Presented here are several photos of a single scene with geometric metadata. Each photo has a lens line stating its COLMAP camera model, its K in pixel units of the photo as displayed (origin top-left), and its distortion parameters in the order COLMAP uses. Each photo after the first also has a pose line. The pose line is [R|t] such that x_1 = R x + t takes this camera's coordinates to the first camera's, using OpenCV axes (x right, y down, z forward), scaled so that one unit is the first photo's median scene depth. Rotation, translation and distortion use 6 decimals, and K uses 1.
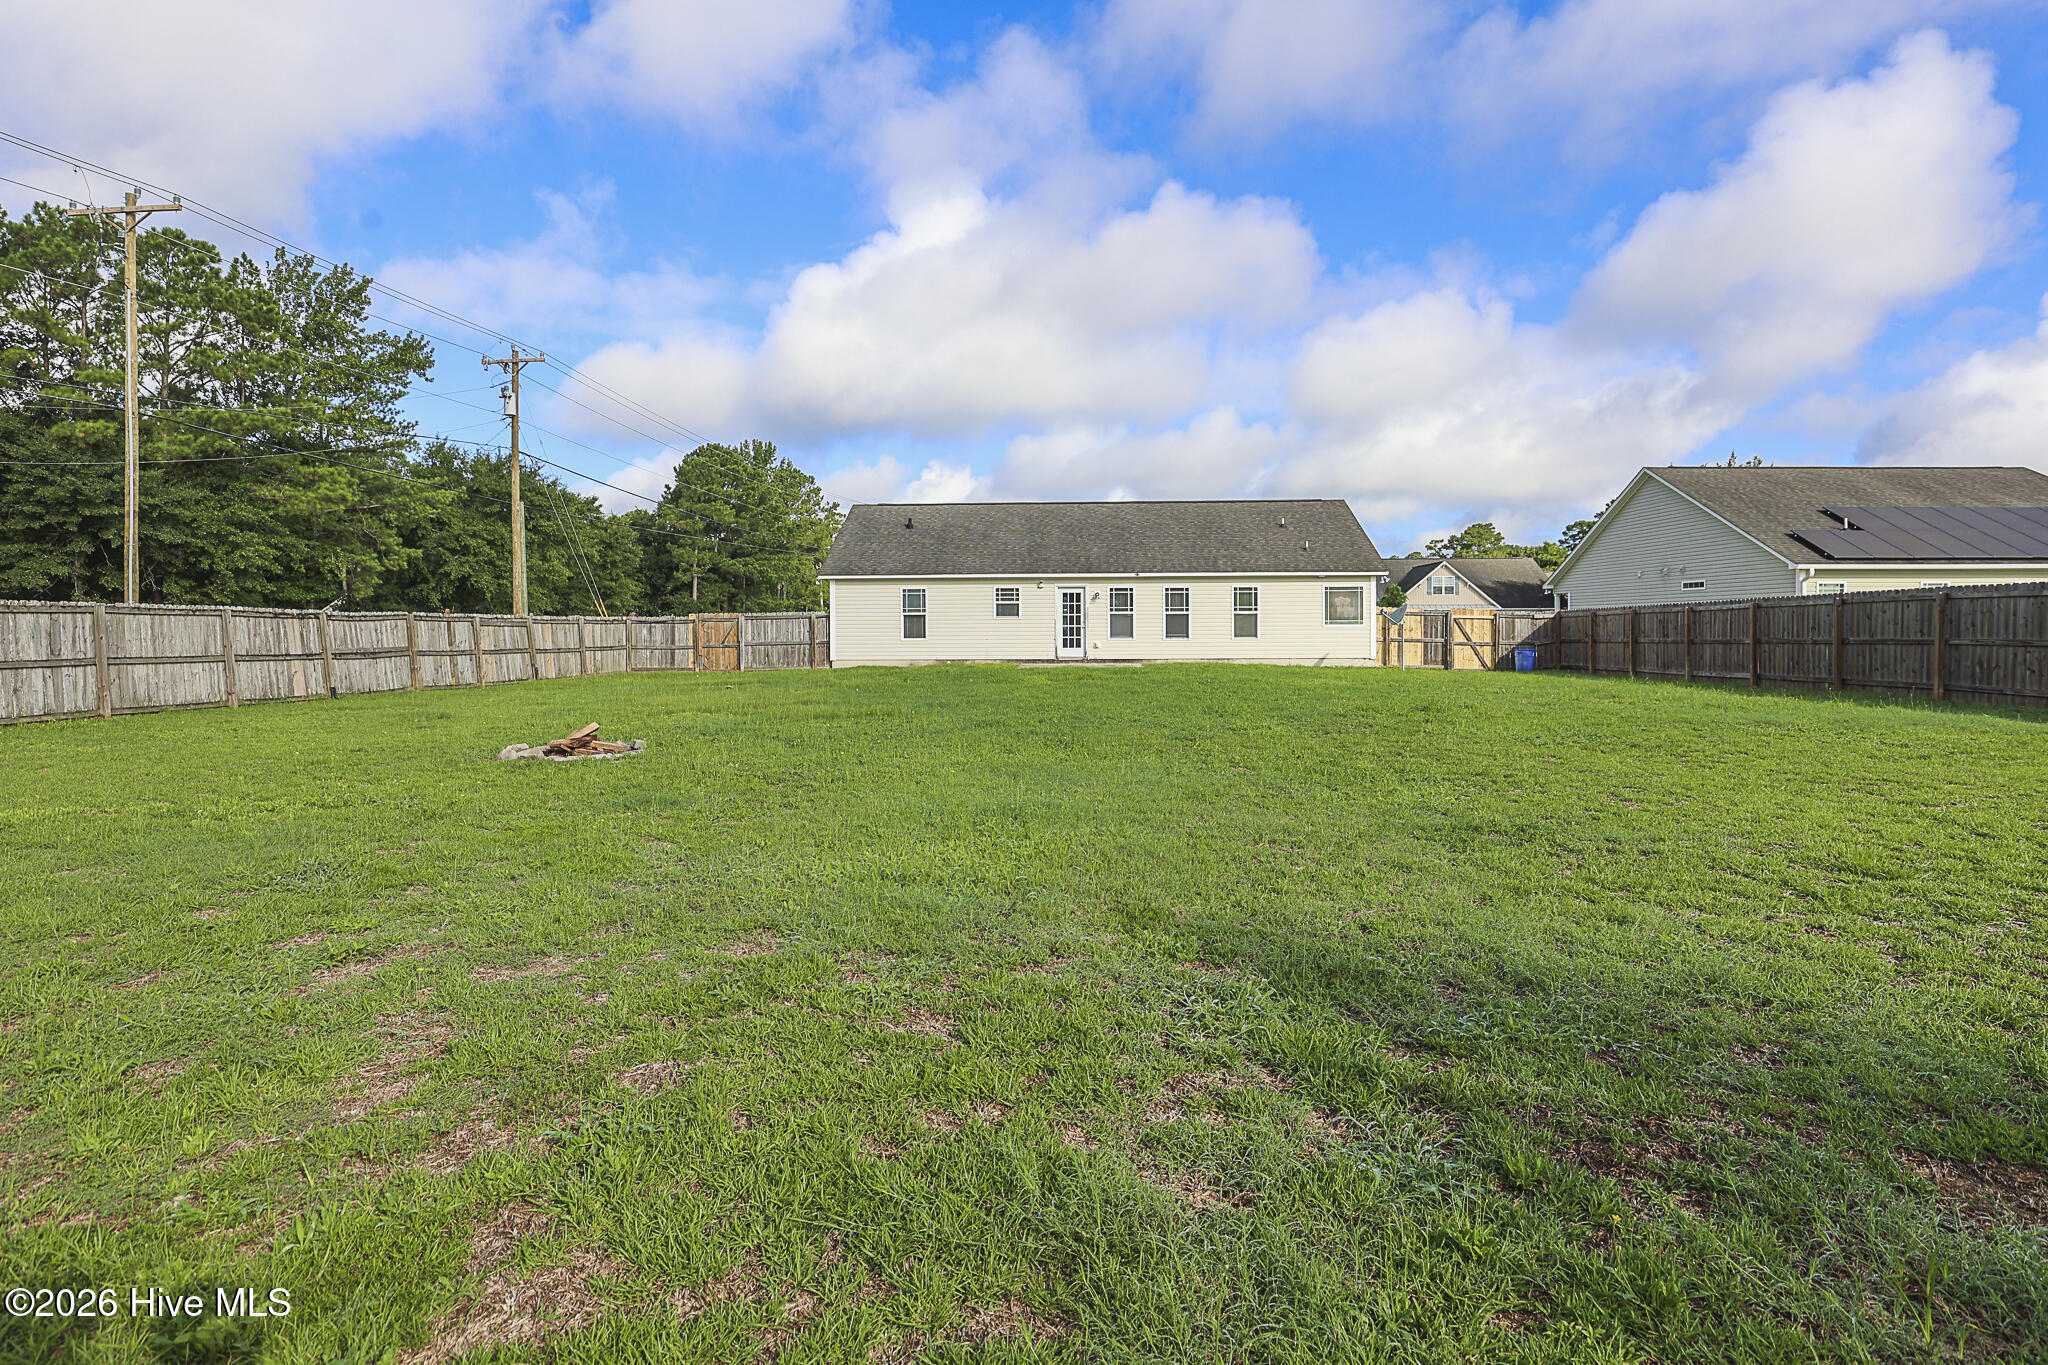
lens RADIAL K [[1175.6, 0, 1026.2], [0, 1175.6, 687.2], [0, 0, 1]] dist [-0.019624, 0.001813]
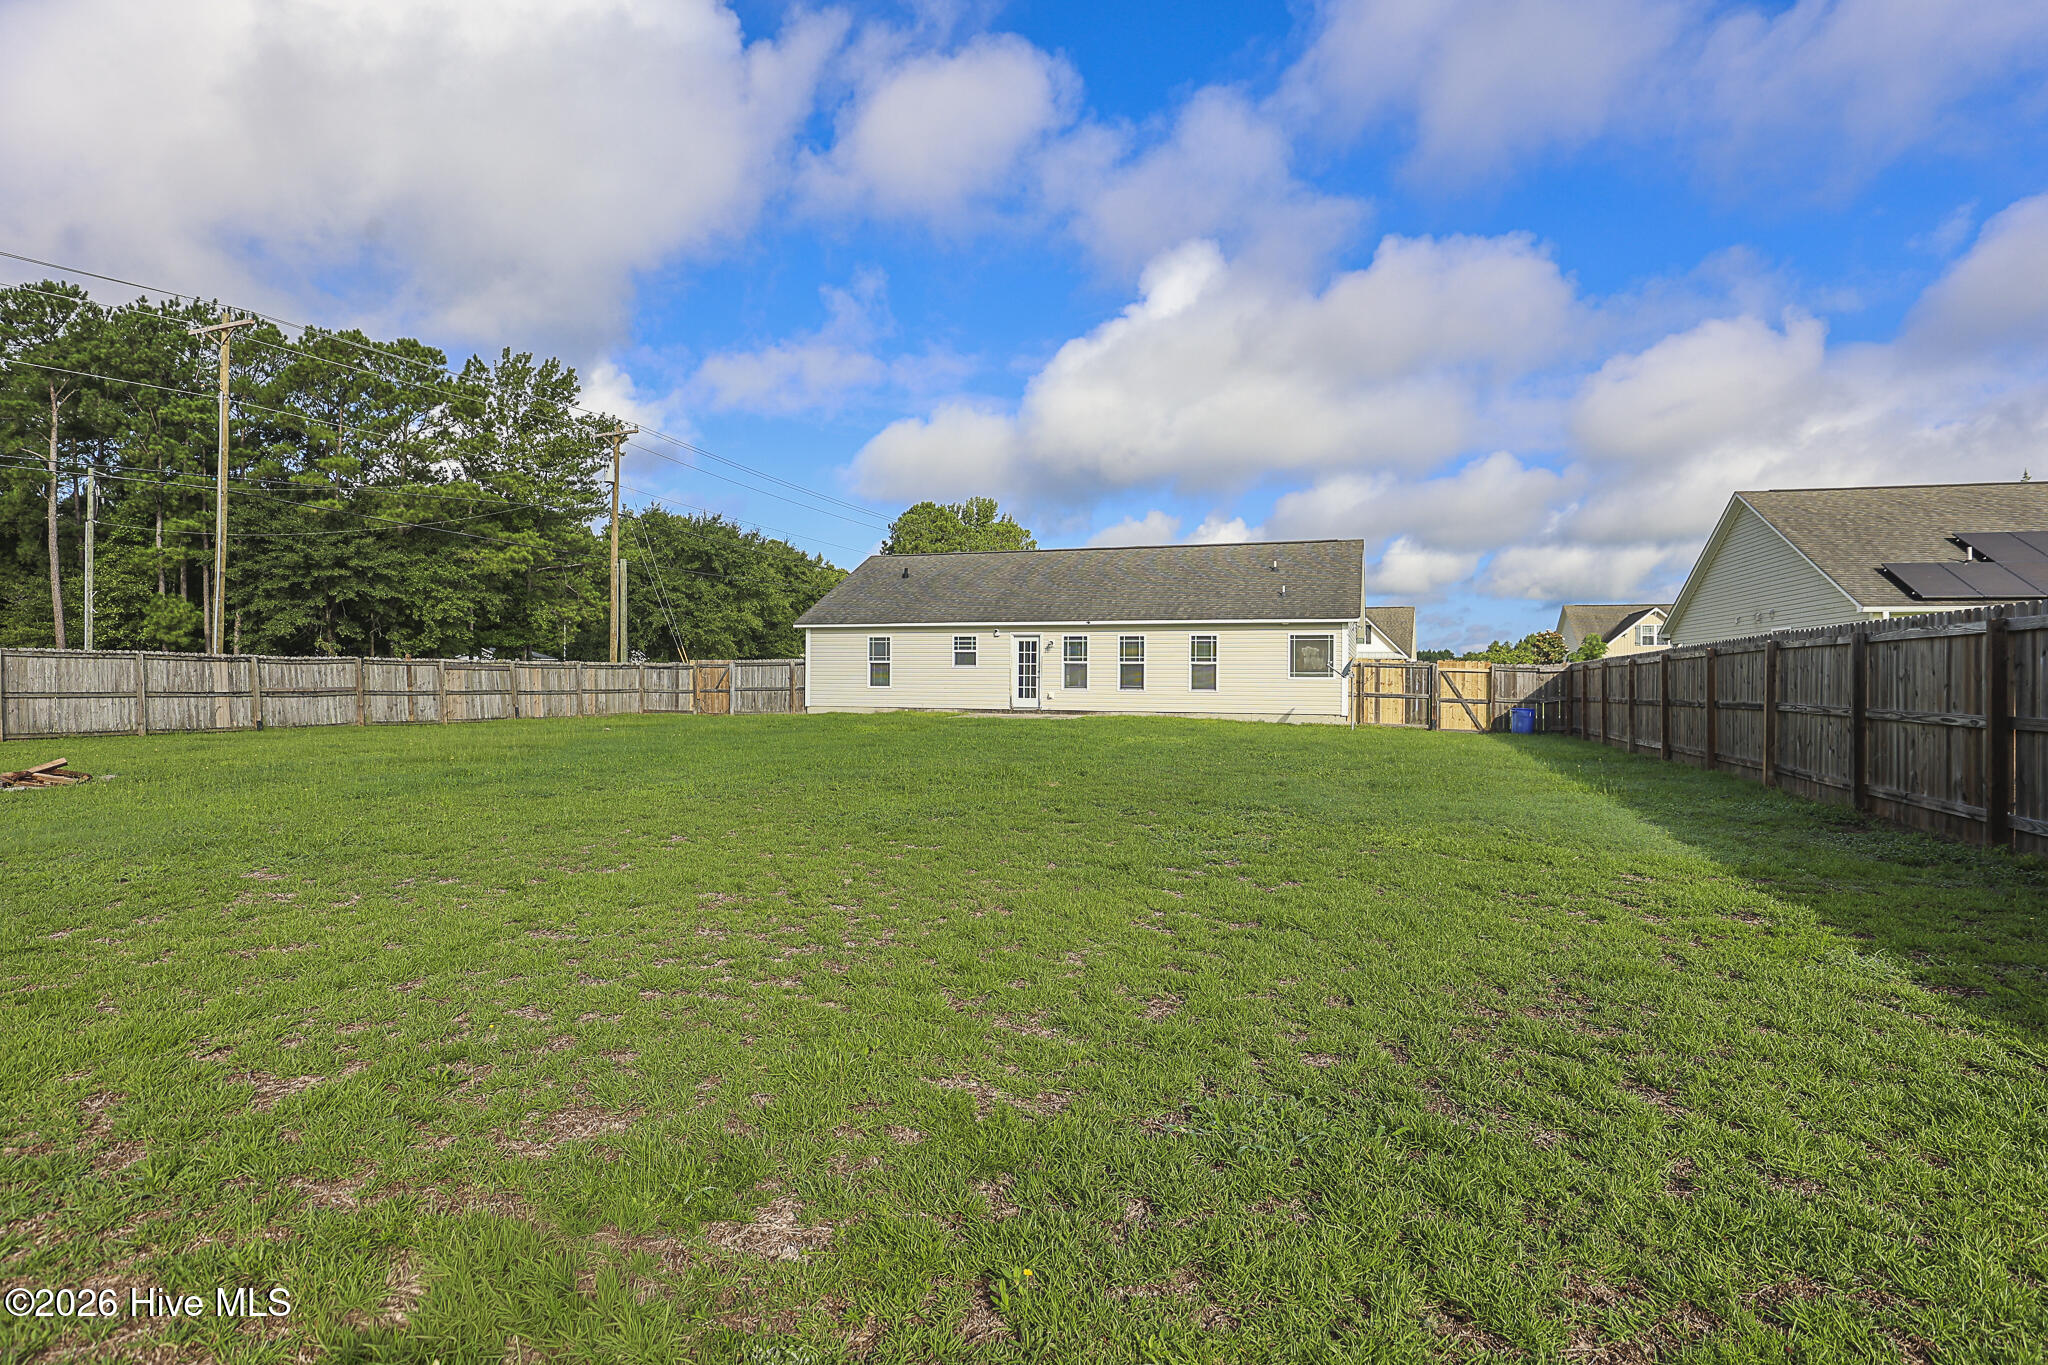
lens RADIAL K [[1125.6, 0, 1023.7], [0, 1125.6, 670.1], [0, 0, 1]] dist [-0.007458, -0.000605]
pose [[0.961158, 0.009501, -0.275836, 0.220978], [-0.024964, 0.998304, -0.052602, -0.005709], [0.274868, 0.057444, 0.959764, 0.081078]]
